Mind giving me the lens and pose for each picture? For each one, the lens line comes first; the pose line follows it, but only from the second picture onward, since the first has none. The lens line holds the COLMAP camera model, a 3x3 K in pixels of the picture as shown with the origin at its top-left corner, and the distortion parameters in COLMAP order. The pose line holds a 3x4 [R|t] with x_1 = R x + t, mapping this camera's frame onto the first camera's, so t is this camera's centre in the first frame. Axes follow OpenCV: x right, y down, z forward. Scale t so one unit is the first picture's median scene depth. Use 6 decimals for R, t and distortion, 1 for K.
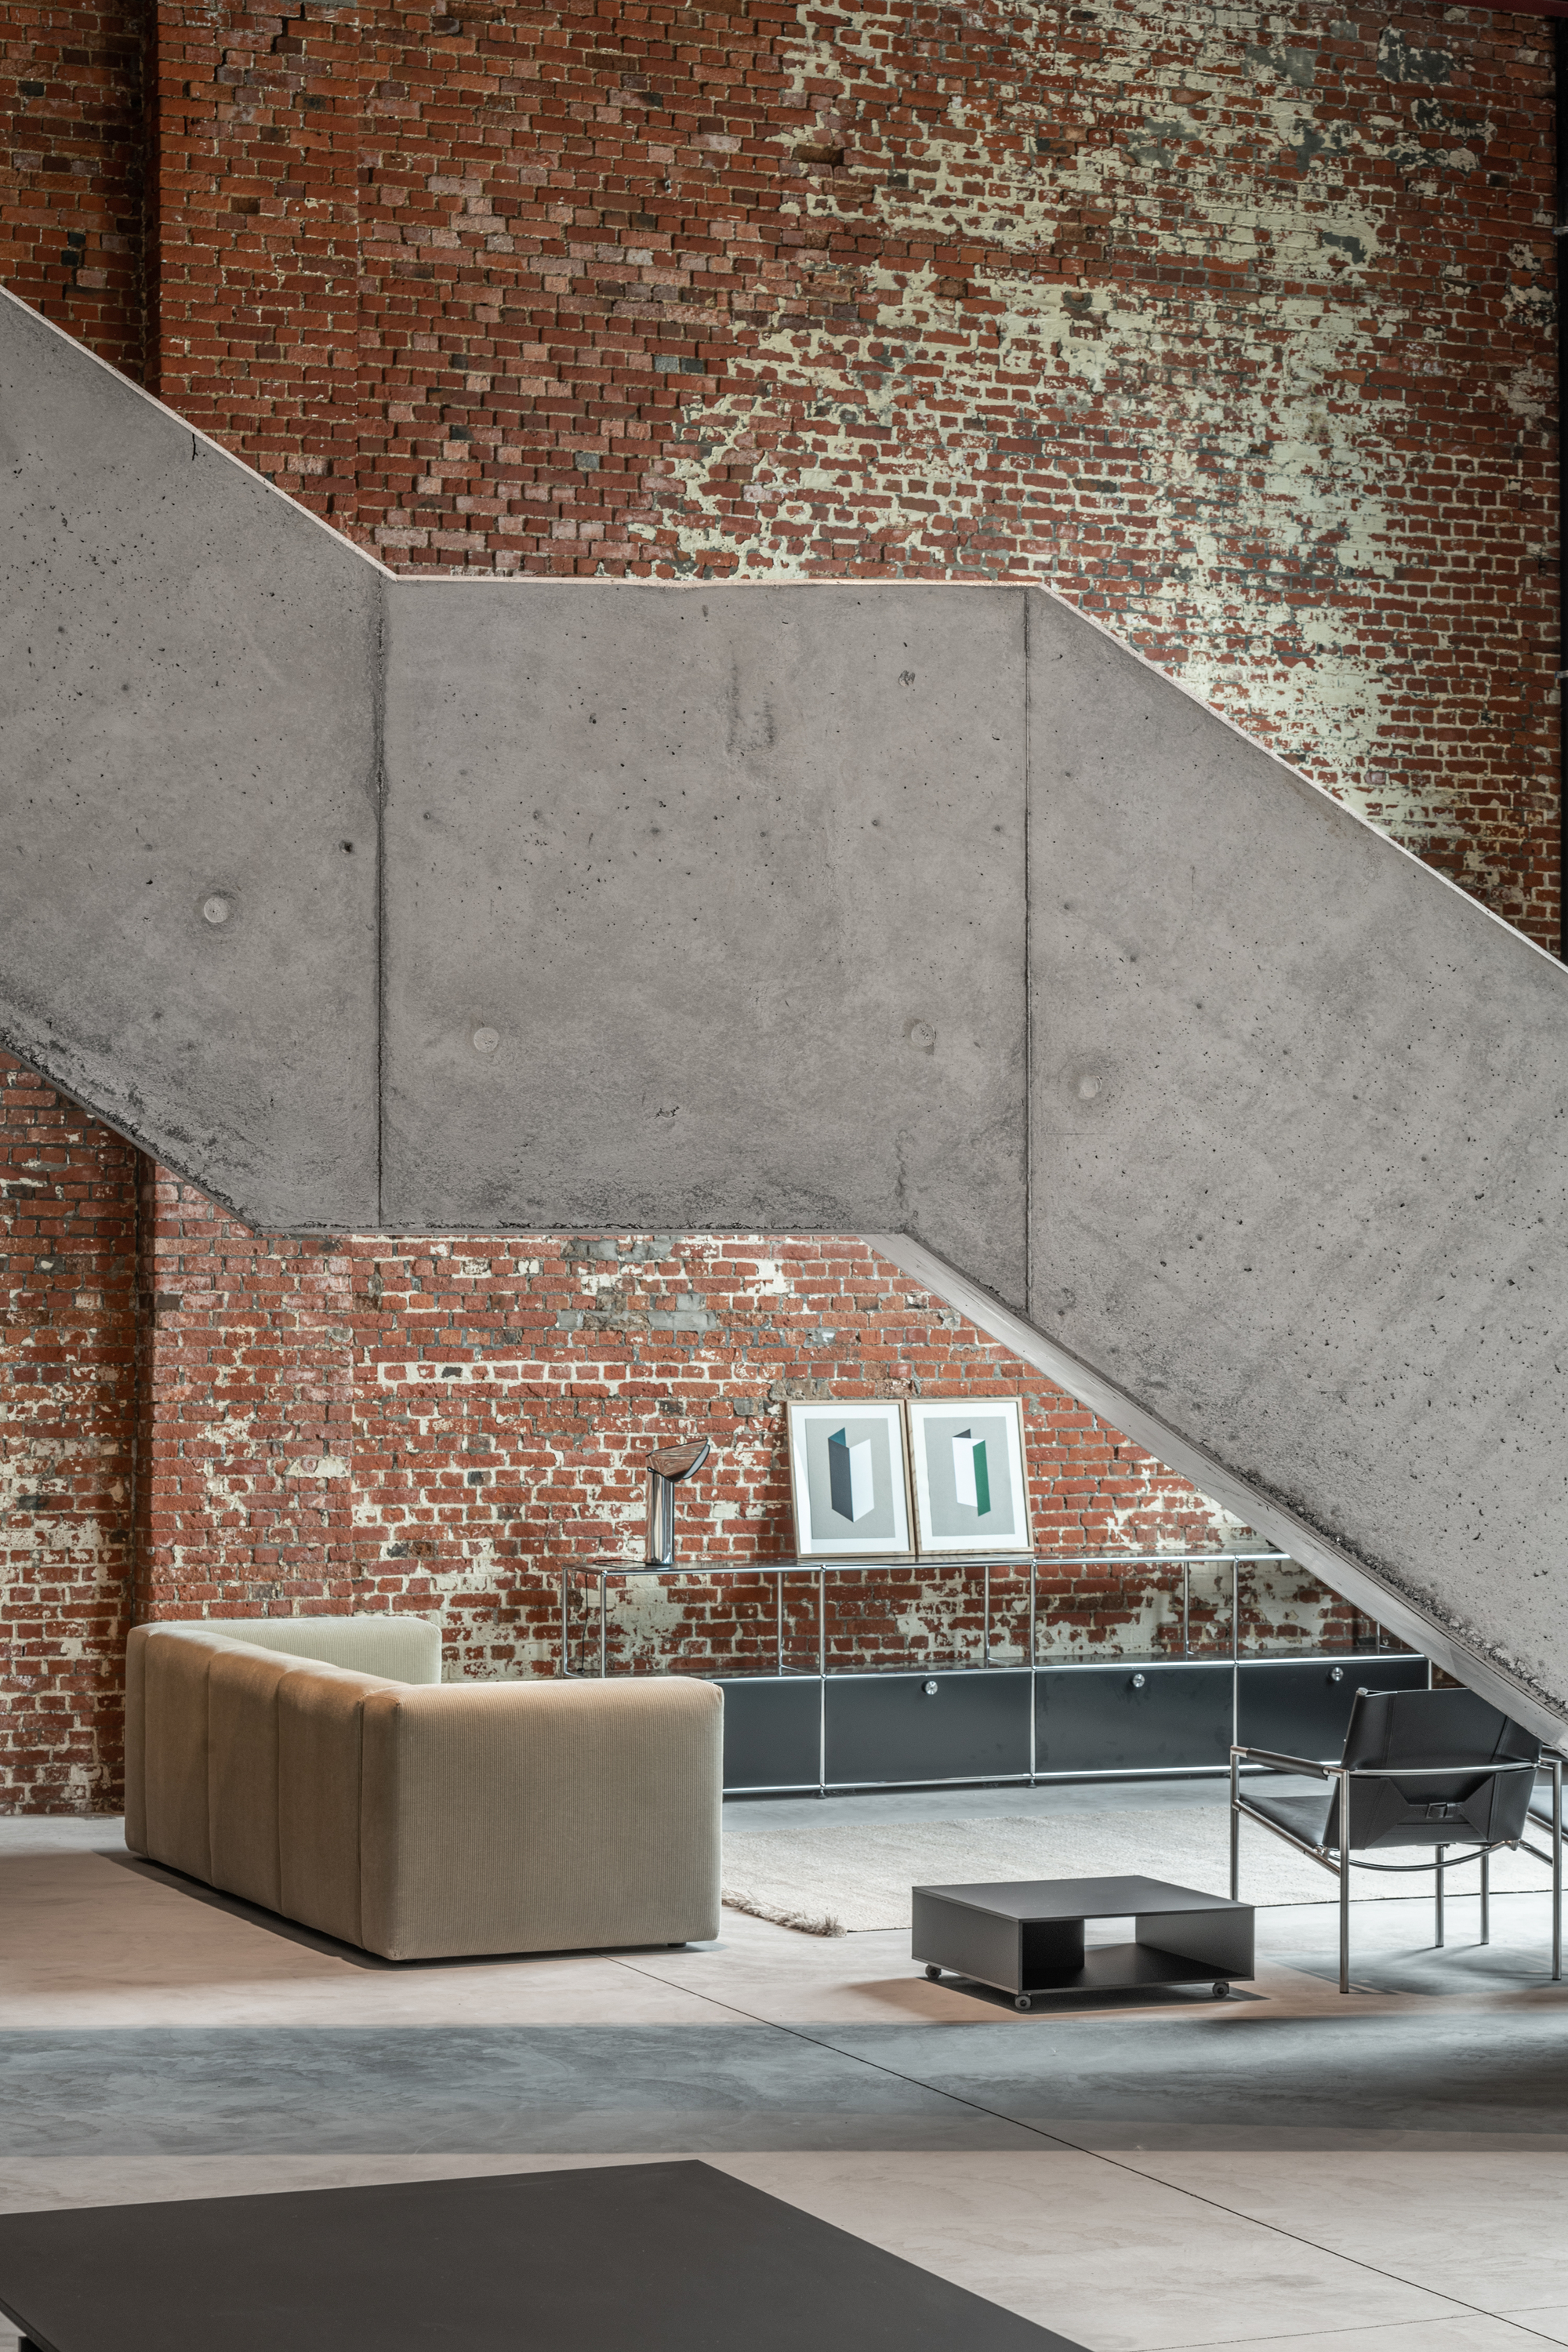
lens RADIAL K [[4792.0, 0, 783.6], [0, 4792.0, 1176.6], [0, 0, 1]] dist [0.013906, 0.000000]
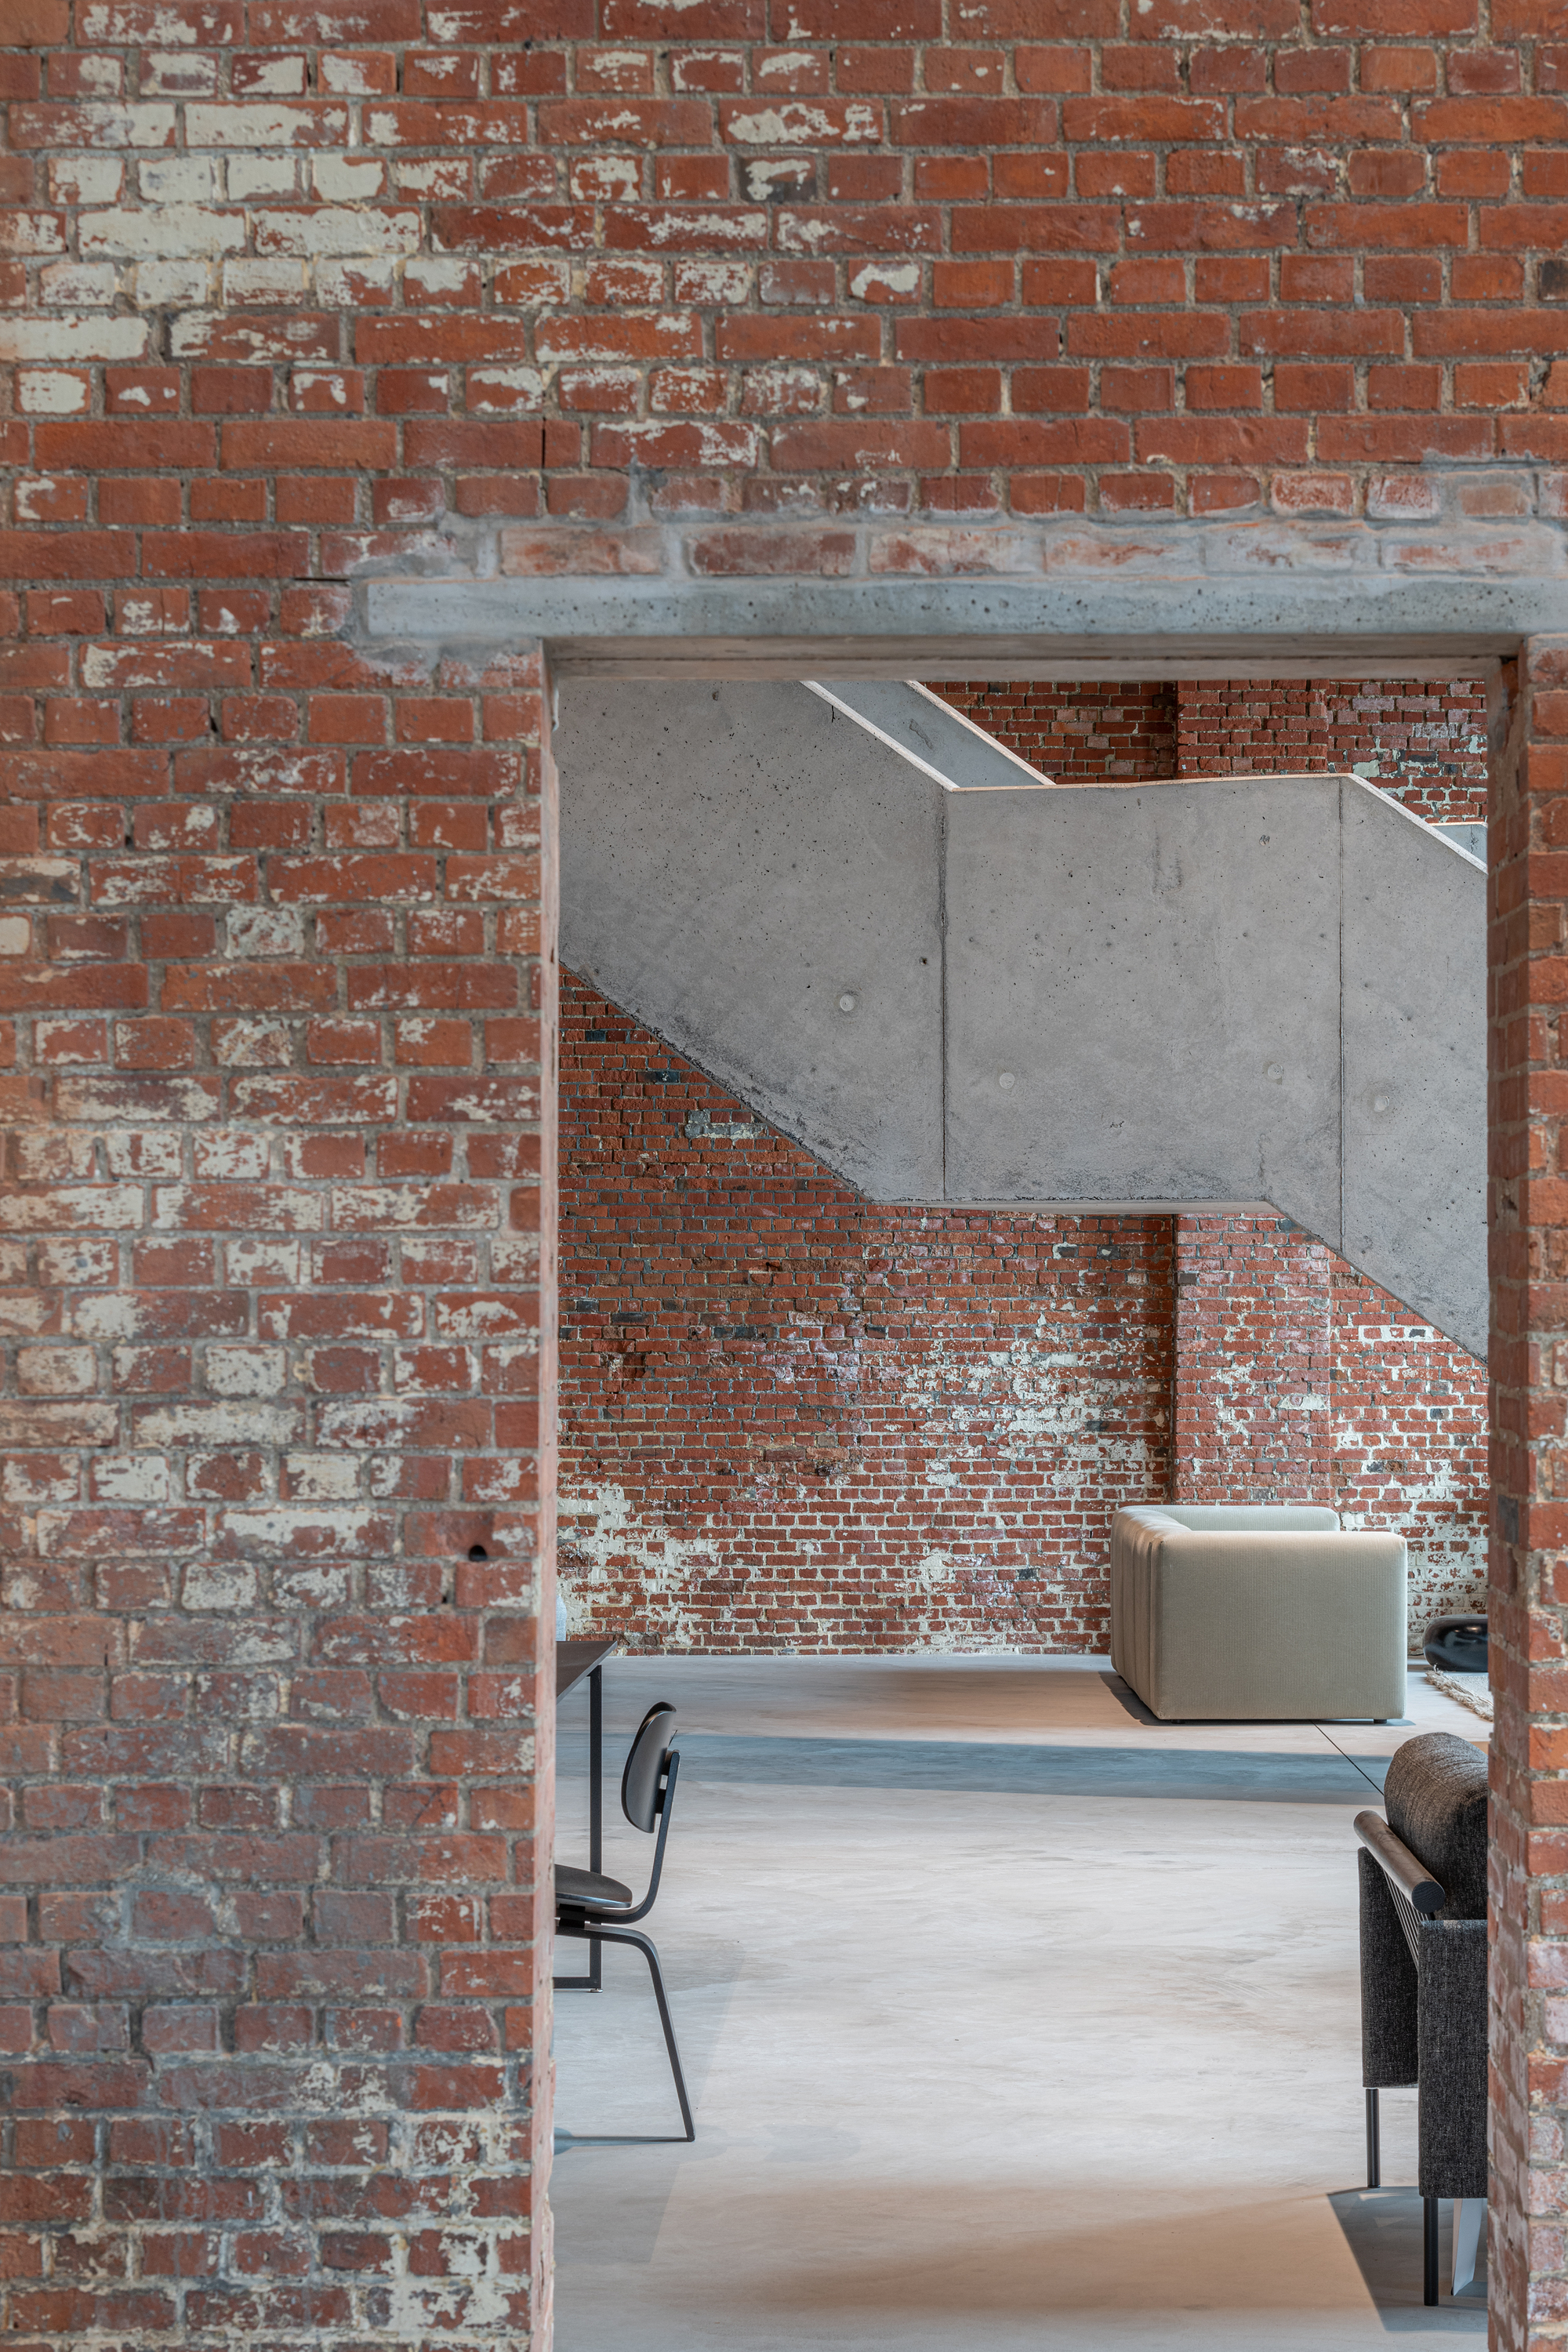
lens RADIAL K [[4792.0, 0, 783.8], [0, 4792.0, 1178.0], [0, 0, 1]] dist [0.013906, 0.000000]
pose [[0.917875, -0.012484, -0.396673, 0.304909], [0.007924, 0.999882, -0.013133, 0.014483], [0.396790, 0.008911, 0.917866, -0.291633]]
